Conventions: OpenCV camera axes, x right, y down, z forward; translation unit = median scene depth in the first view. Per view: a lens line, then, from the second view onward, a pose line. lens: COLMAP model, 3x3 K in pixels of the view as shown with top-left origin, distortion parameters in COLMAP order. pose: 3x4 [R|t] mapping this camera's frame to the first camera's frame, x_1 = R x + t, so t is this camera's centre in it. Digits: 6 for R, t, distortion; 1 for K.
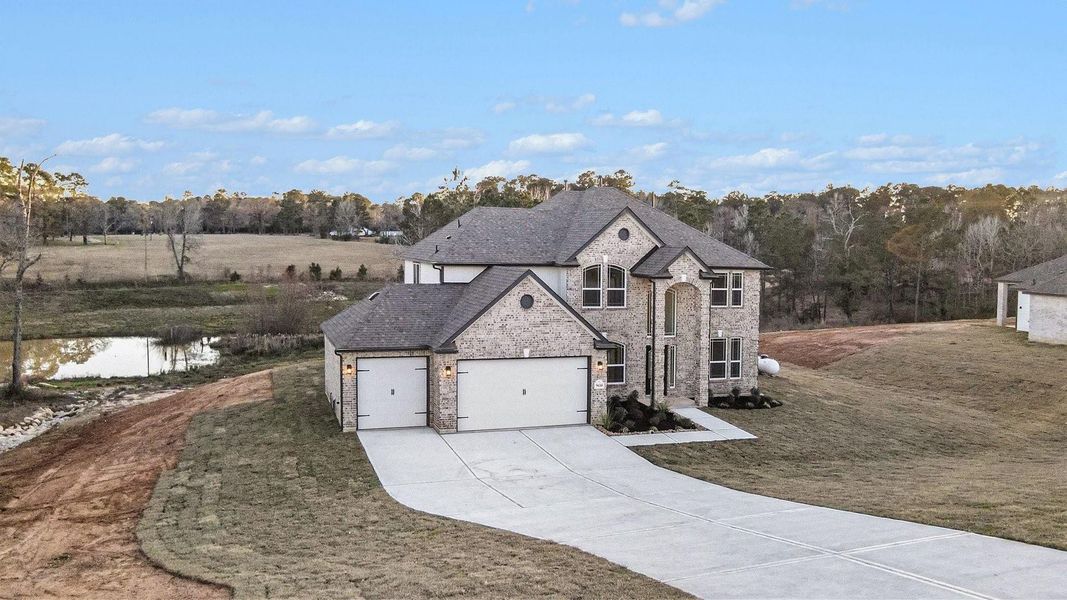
lens RADIAL K [[919.1, 0, 533.5], [0, 919.1, 300.0], [0, 0, 1]] dist [0.039438, -0.000782]
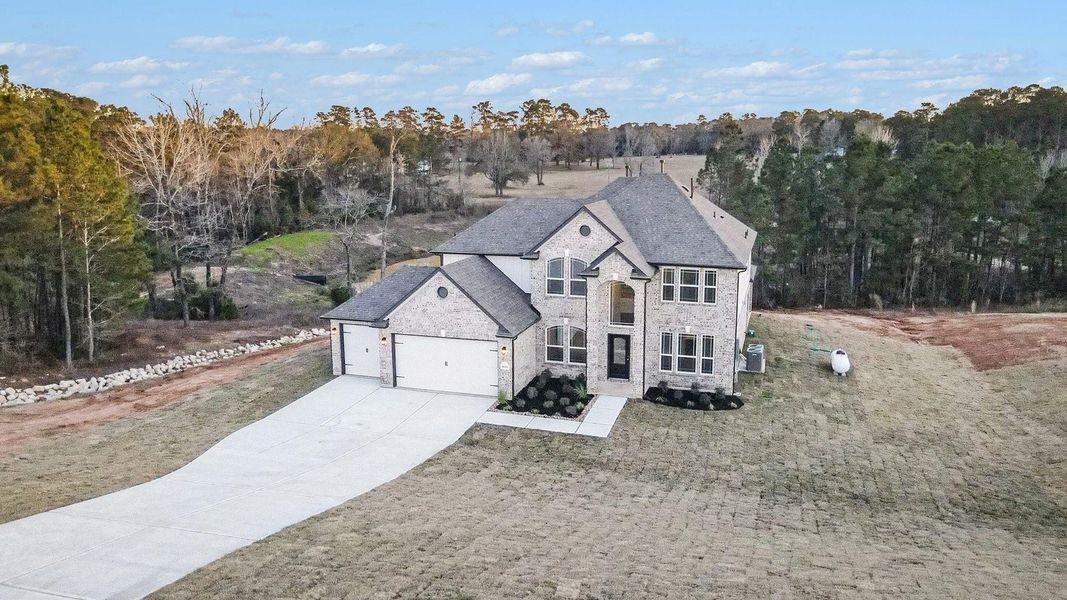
lens RADIAL K [[919.1, 0, 533.5], [0, 919.1, 300.0], [0, 0, 1]] dist [0.039438, -0.000782]
pose [[0.740308, 0.098396, -0.665028, 0.811384], [-0.016933, 0.991646, 0.127872, -0.132542], [0.672054, -0.083404, 0.735790, 0.158543]]
